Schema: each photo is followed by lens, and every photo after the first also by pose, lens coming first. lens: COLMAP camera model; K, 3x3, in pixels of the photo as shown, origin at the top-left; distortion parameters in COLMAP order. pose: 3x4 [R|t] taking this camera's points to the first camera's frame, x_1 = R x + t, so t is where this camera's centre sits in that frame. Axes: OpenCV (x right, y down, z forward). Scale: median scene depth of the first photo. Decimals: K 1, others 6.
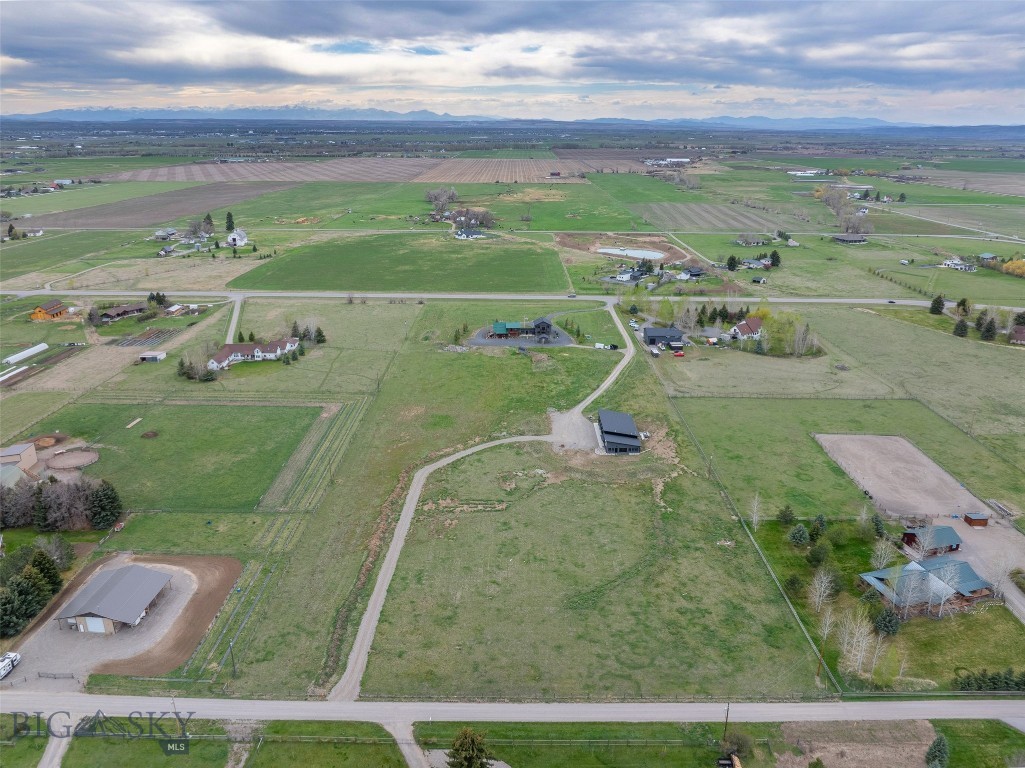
lens RADIAL K [[747.3, 0, 518.0], [0, 747.3, 363.7], [0, 0, 1]] dist [-0.038522, 0.002179]
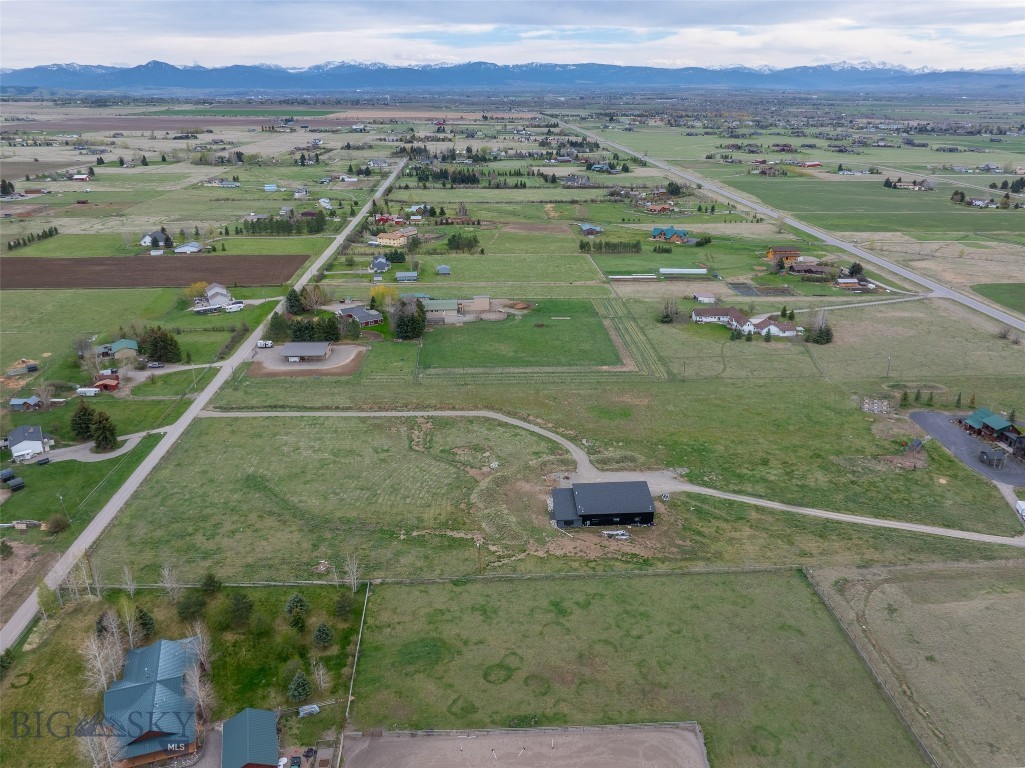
lens RADIAL K [[755.1, 0, 515.3], [0, 755.1, 359.2], [0, 0, 1]] dist [-0.037644, 0.001658]
pose [[0.046123, 0.331409, -0.942359, 0.711287], [-0.301820, 0.903897, 0.303110, -0.219003], [0.952248, 0.270443, 0.141716, 0.691365]]
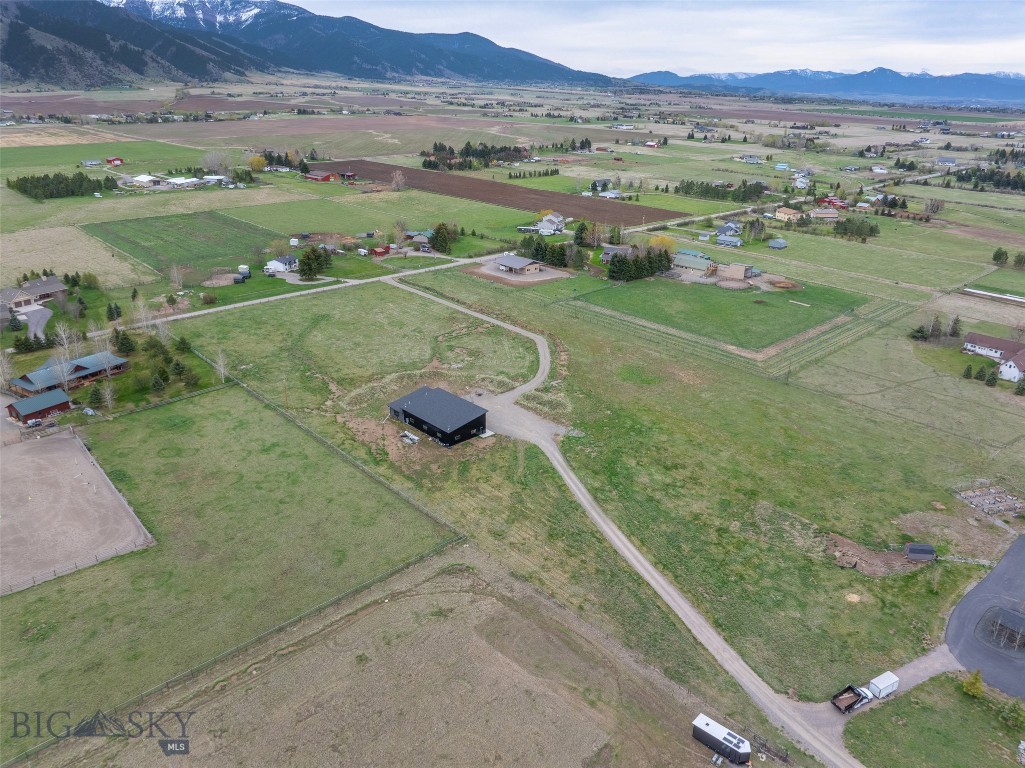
lens RADIAL K [[731.8, 0, 513.7], [0, 731.8, 353.8], [0, 0, 1]] dist [-0.037740, 0.003691]
pose [[-0.735870, 0.211972, -0.643089, 0.464715], [-0.227350, 0.817257, 0.529531, -0.308312], [0.637815, 0.535872, -0.553203, 1.259054]]
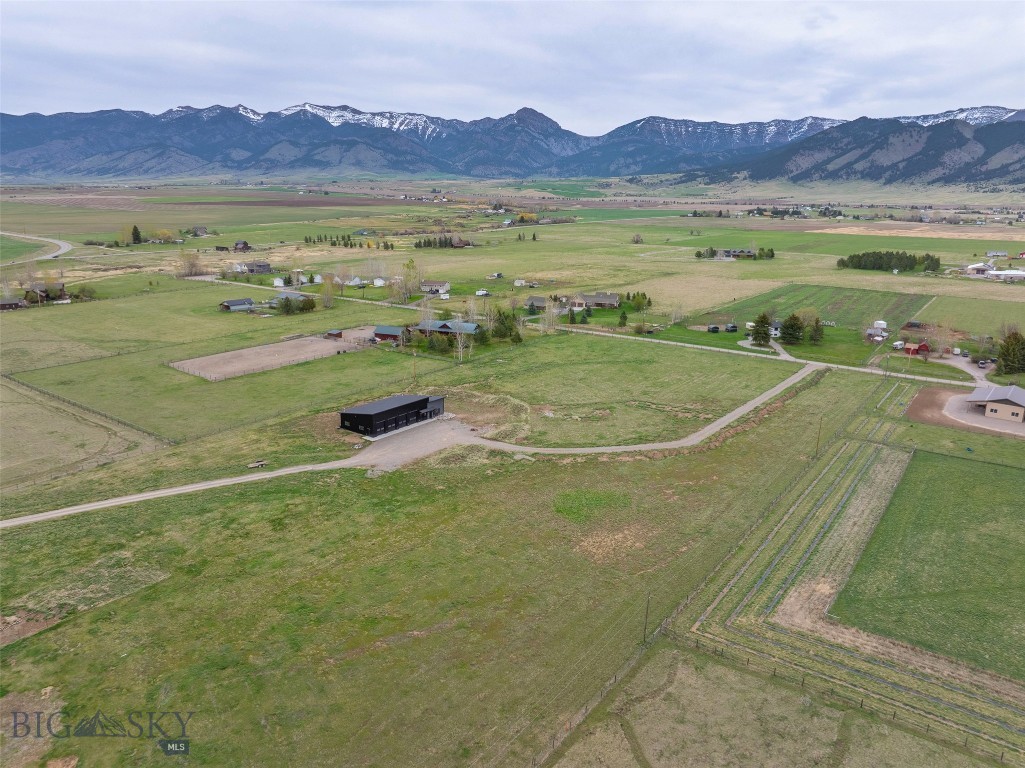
lens RADIAL K [[722.3, 0, 515.9], [0, 722.3, 365.8], [0, 0, 1]] dist [-0.043081, 0.009357]
pose [[-0.802108, -0.160799, 0.575123, -0.312311], [0.161612, 0.868680, 0.468270, -0.224686], [-0.574895, 0.468550, -0.670788, 1.233654]]
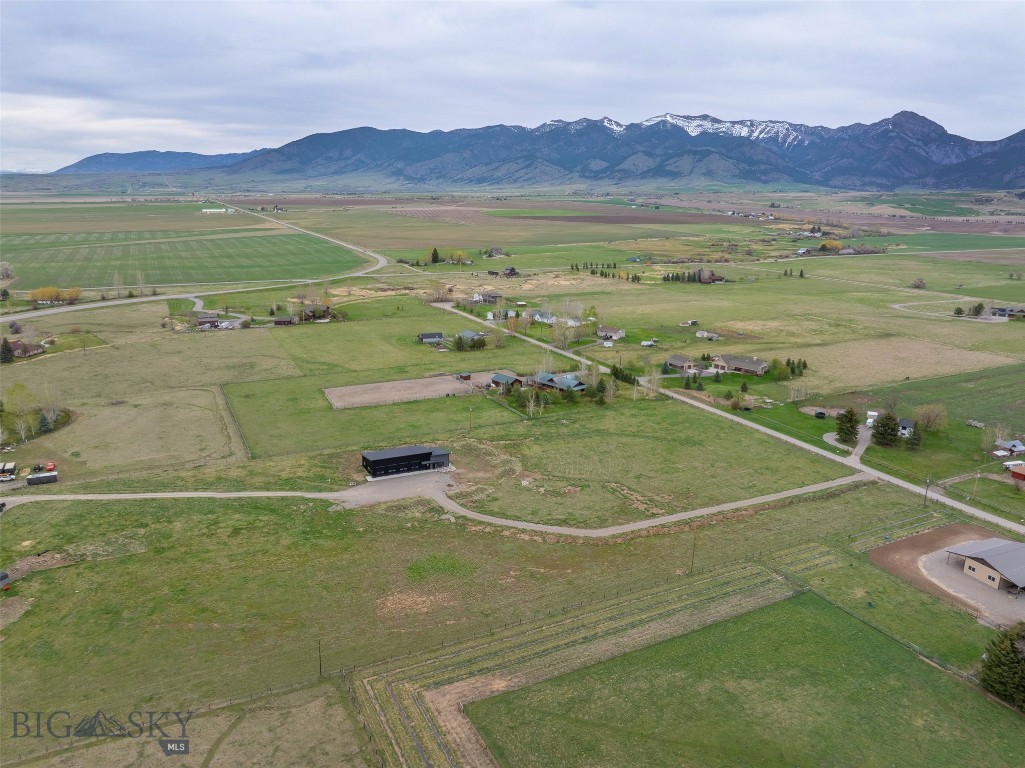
lens RADIAL K [[721.9, 0, 515.4], [0, 721.9, 362.2], [0, 0, 1]] dist [-0.039029, 0.002348]
pose [[-0.442969, -0.221337, 0.868786, -0.582998], [0.252987, 0.898805, 0.357976, -0.259668], [-0.860102, 0.378364, -0.342147, 1.021830]]
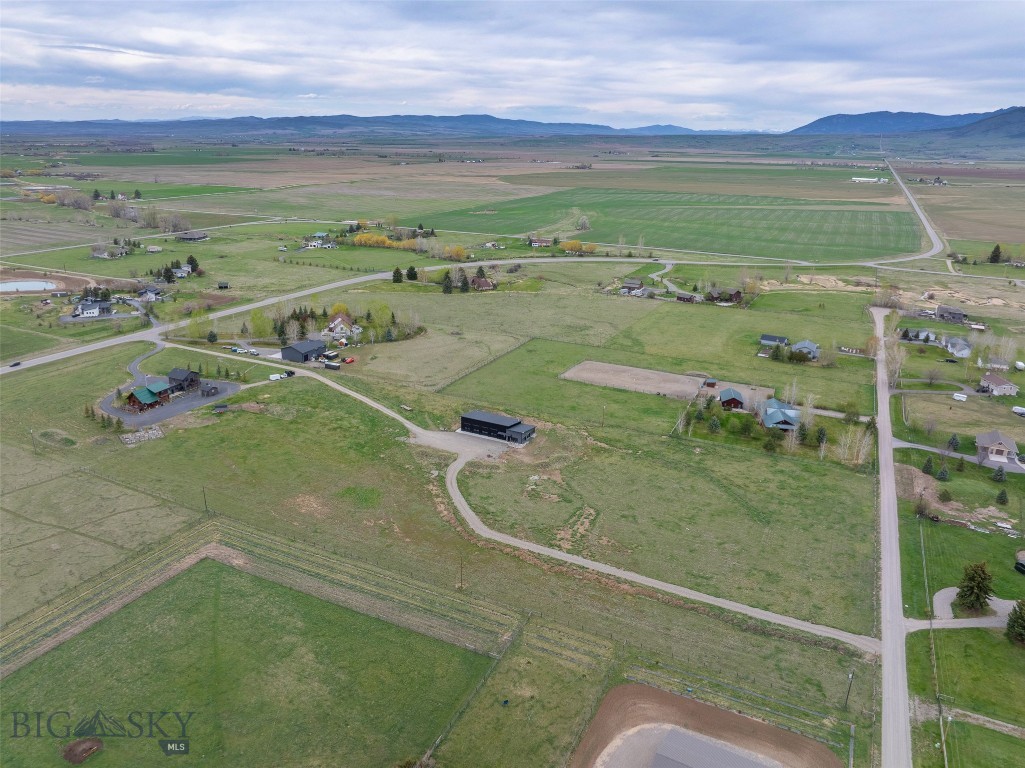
lens RADIAL K [[722.9, 0, 519.2], [0, 722.9, 364.7], [0, 0, 1]] dist [-0.036992, 0.004213]
pose [[0.434200, -0.268455, 0.859885, -0.626950], [0.253712, 0.952364, 0.169214, -0.138070], [-0.864350, 0.144690, 0.481627, 0.426343]]
